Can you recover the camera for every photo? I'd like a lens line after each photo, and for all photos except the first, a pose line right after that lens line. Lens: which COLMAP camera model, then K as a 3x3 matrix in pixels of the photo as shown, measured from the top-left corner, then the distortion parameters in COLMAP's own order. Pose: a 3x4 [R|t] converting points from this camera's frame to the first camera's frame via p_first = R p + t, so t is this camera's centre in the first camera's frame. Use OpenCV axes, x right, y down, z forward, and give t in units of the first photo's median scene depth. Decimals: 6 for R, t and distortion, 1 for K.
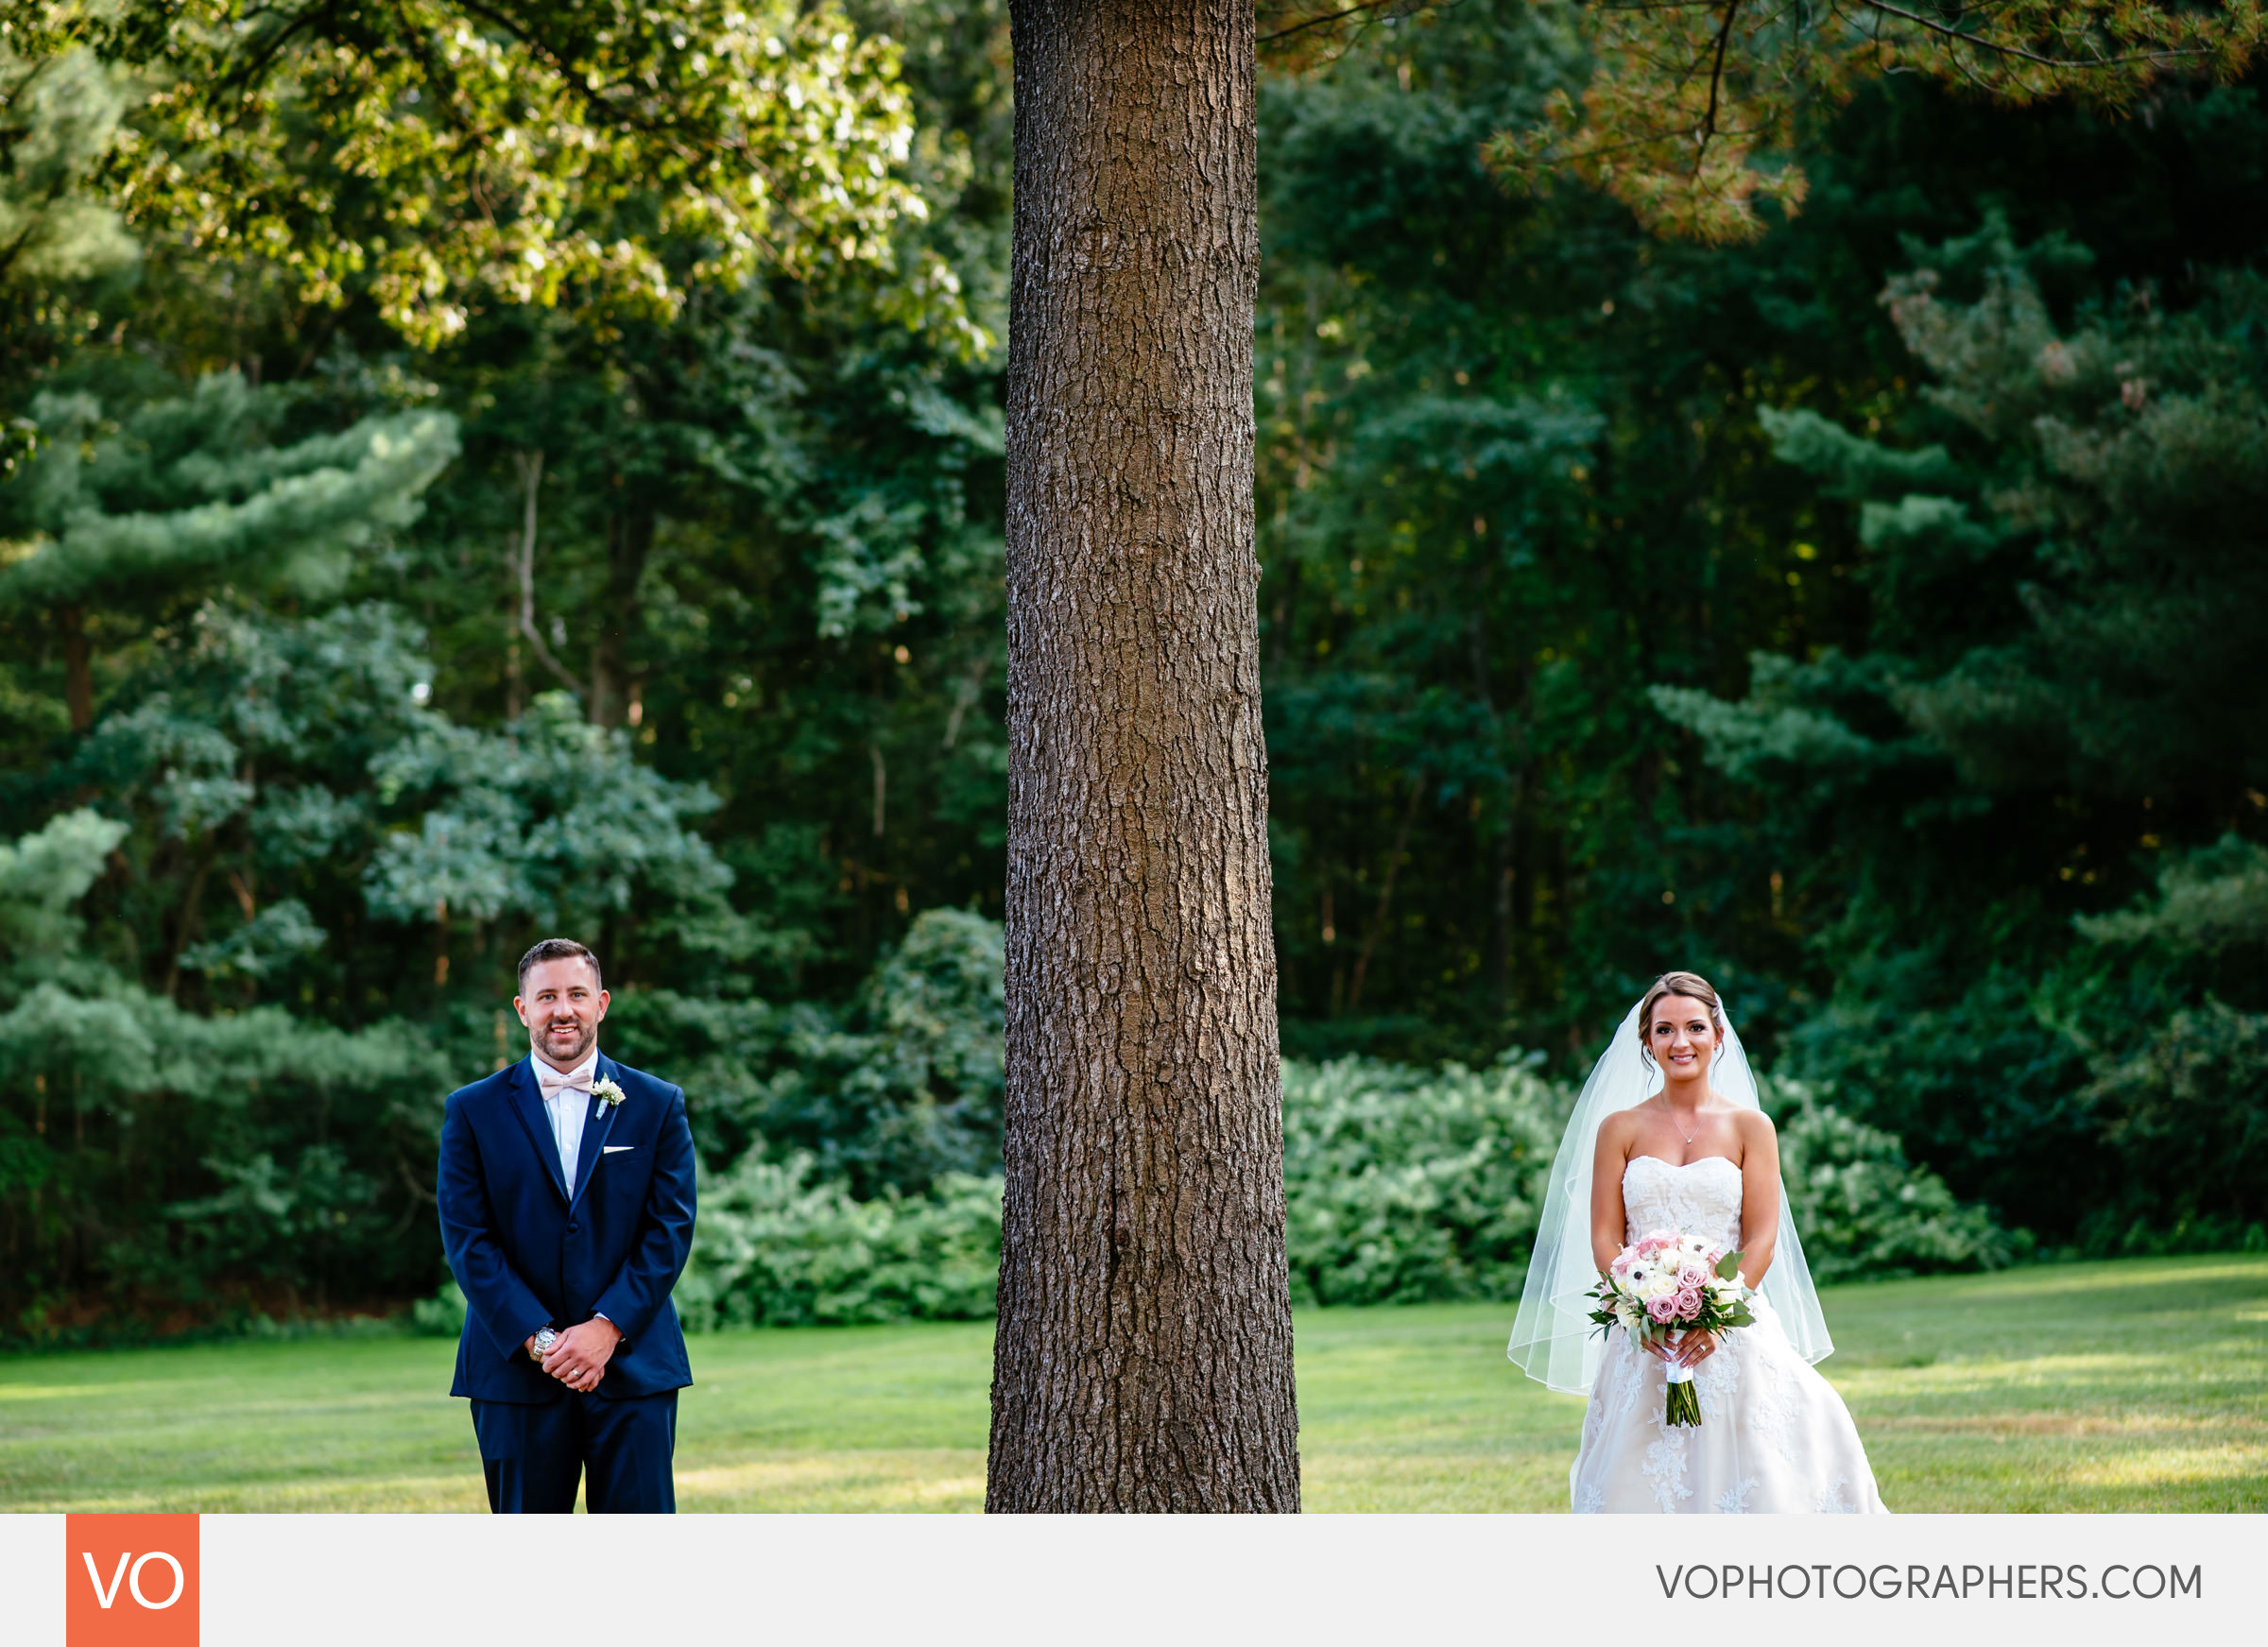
lens RADIAL K [[5590.9, 0, 1134.0], [0, 5590.9, 823.5], [0, 0, 1]] dist [0.032879, 1.413735]
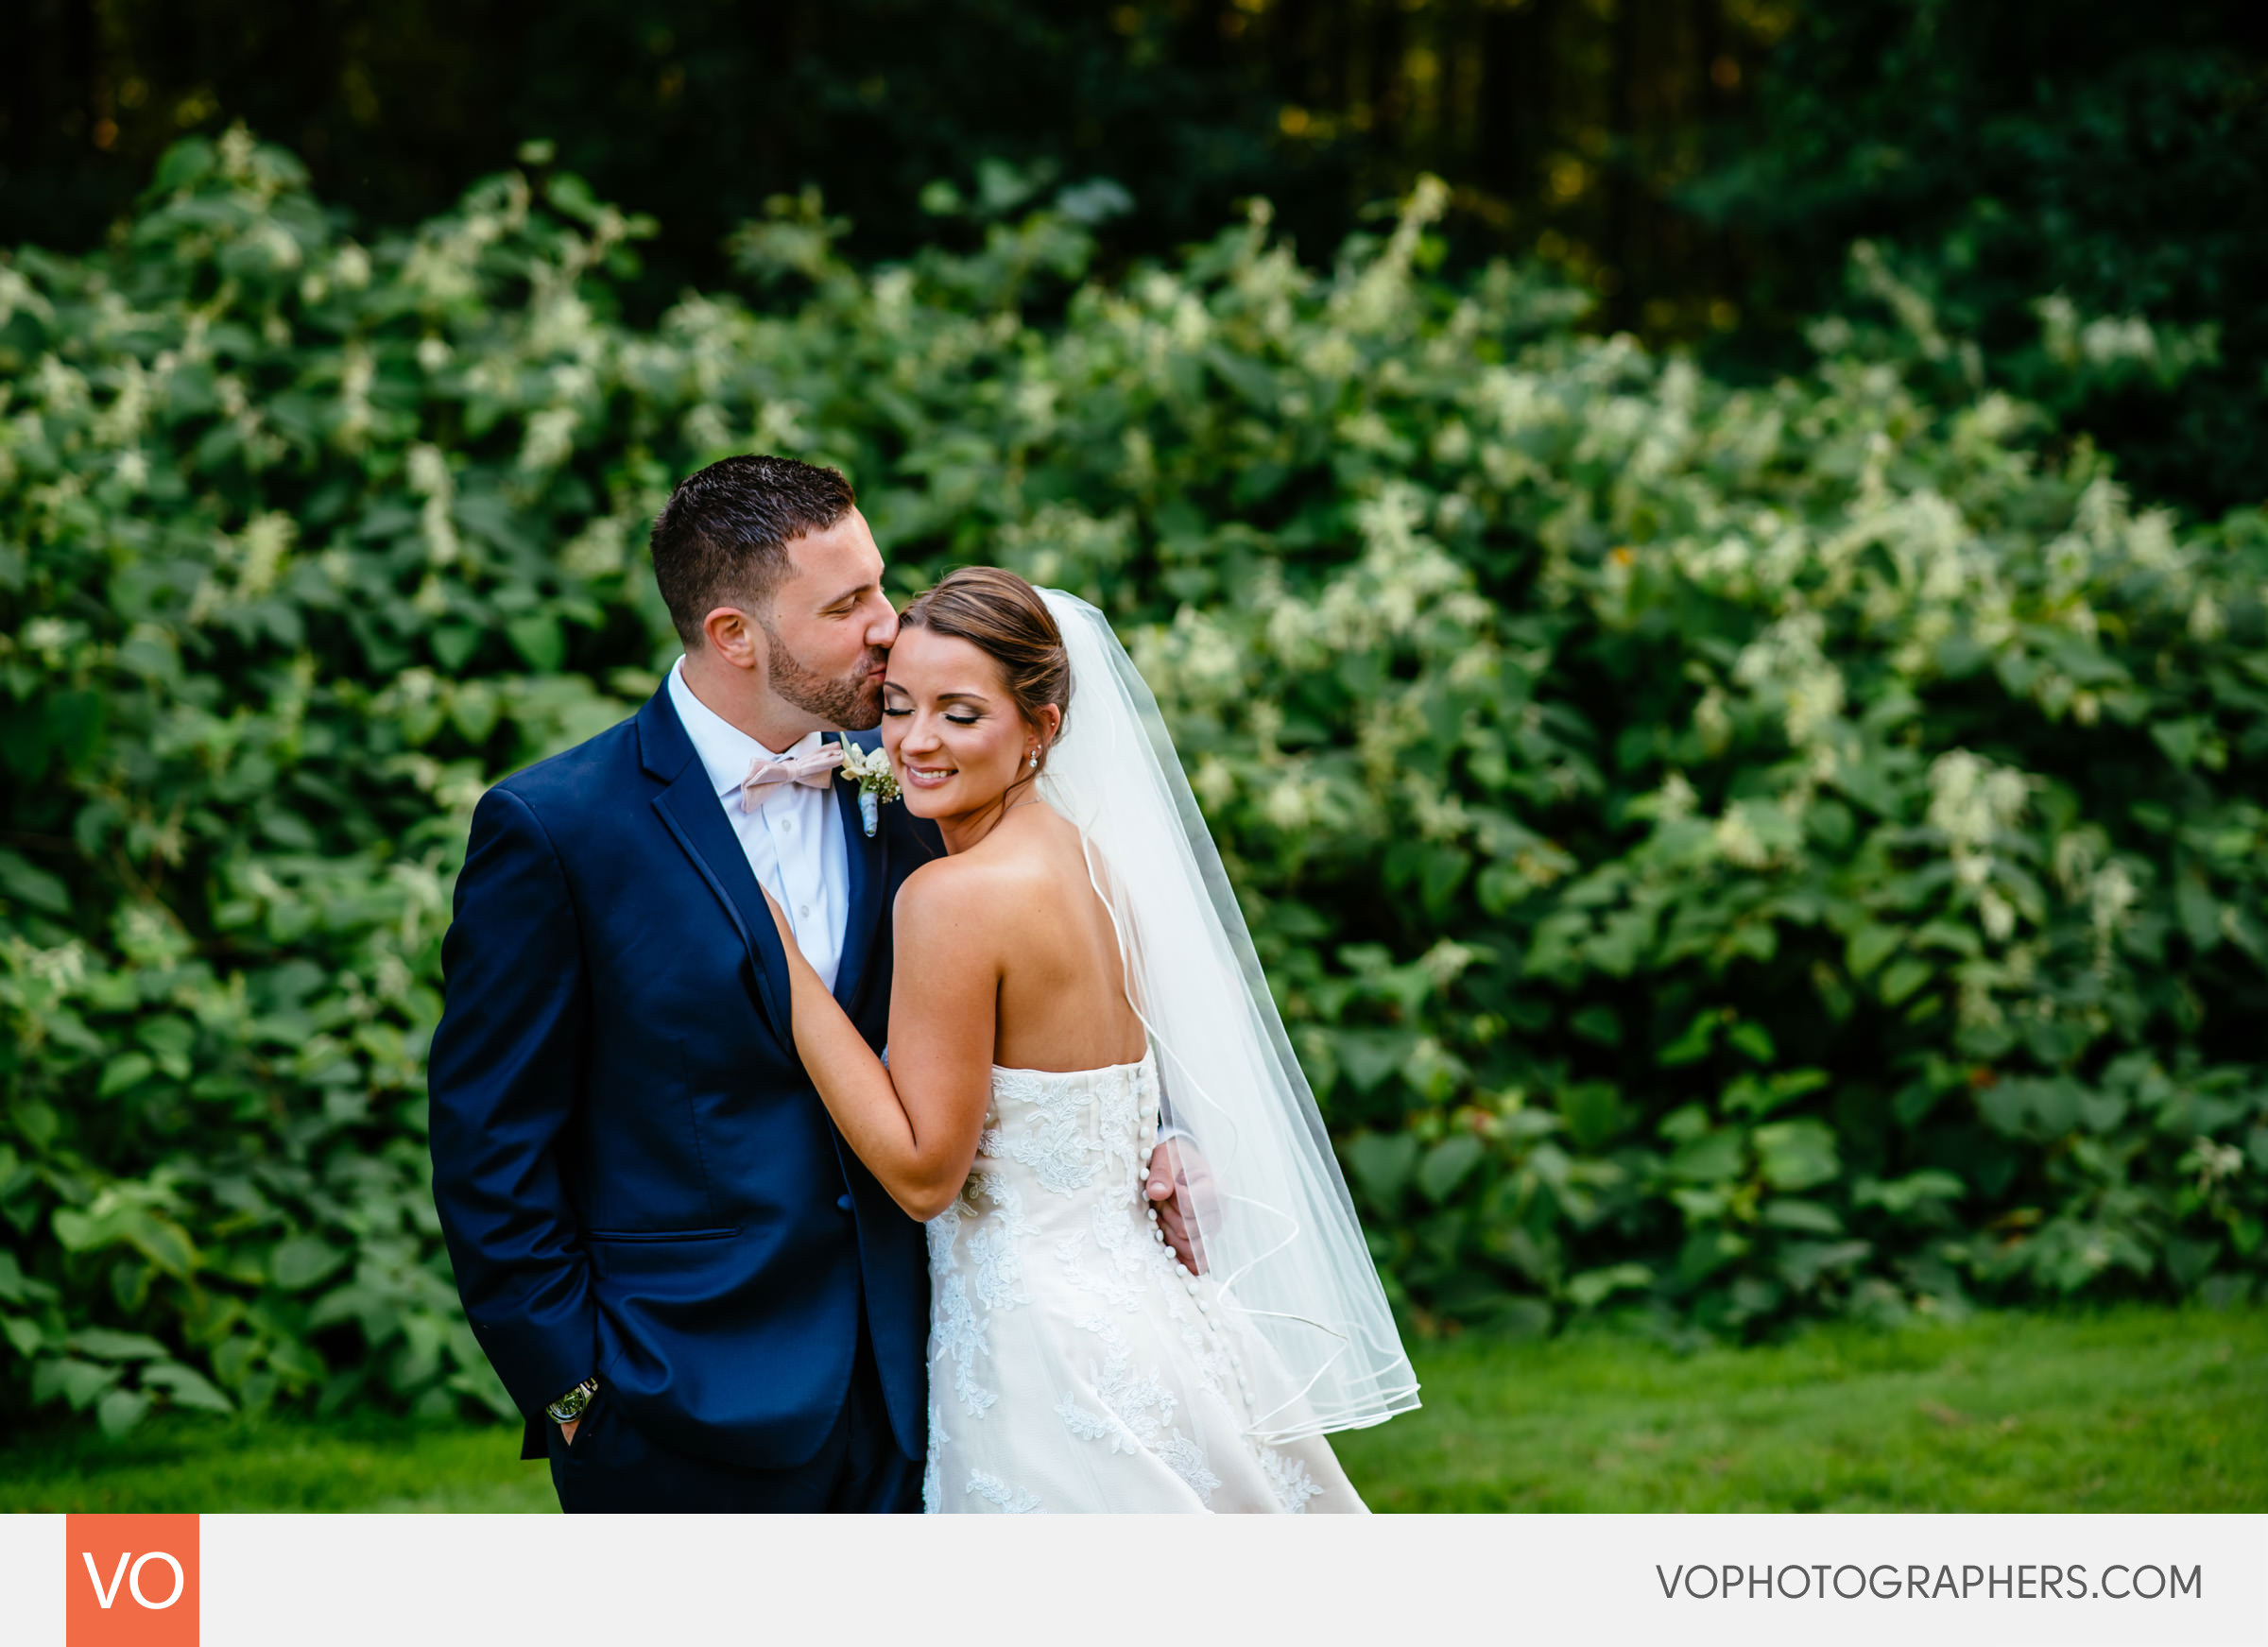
lens RADIAL K [[5590.9, 0, 1134.0], [0, 5590.9, 823.5], [0, 0, 1]] dist [0.032879, 1.413735]
pose [[0.927634, -0.000447, 0.373490, -0.026560], [-0.035240, 0.995433, 0.088717, 0.051586], [-0.371824, -0.095458, 0.923382, 0.821933]]
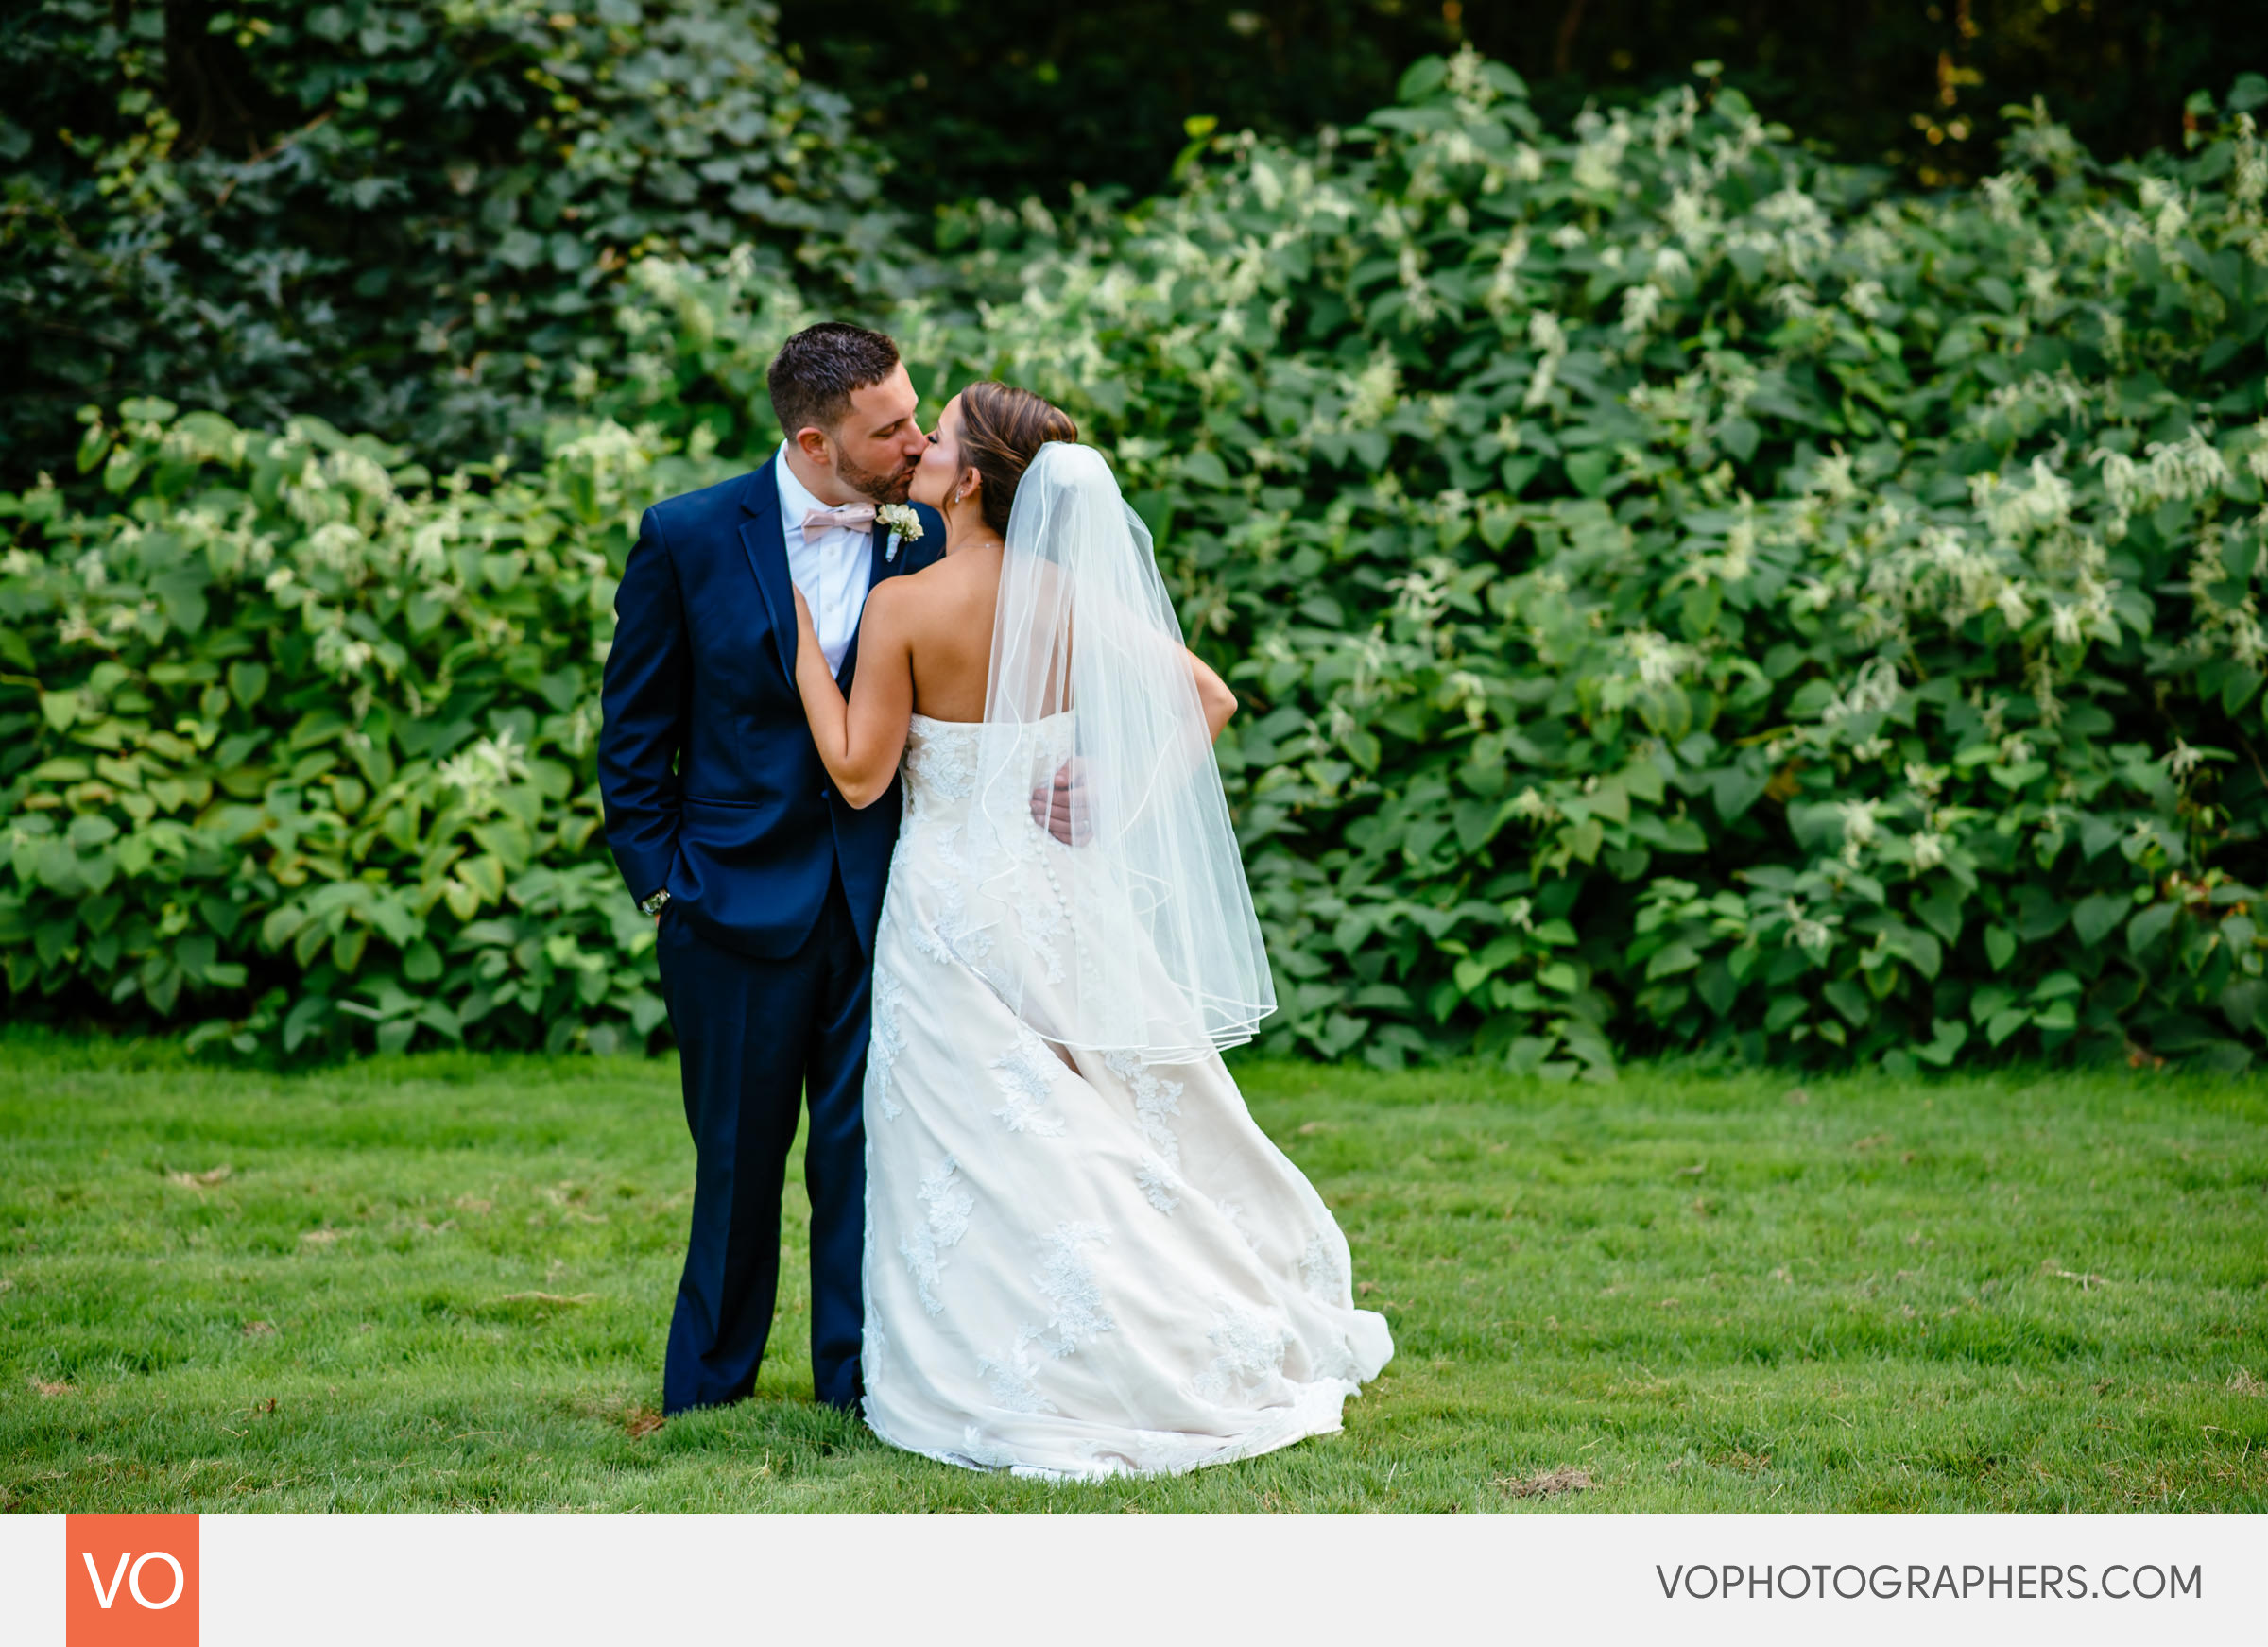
lens RADIAL K [[5590.9, 0, 1134.0], [0, 5590.9, 823.5], [0, 0, 1]] dist [0.032879, 1.413735]
pose [[0.998753, 0.049925, -0.000414, 0.012615], [-0.049456, 0.990430, 0.128852, 0.047832], [0.006843, -0.128671, 0.991664, 0.763296]]
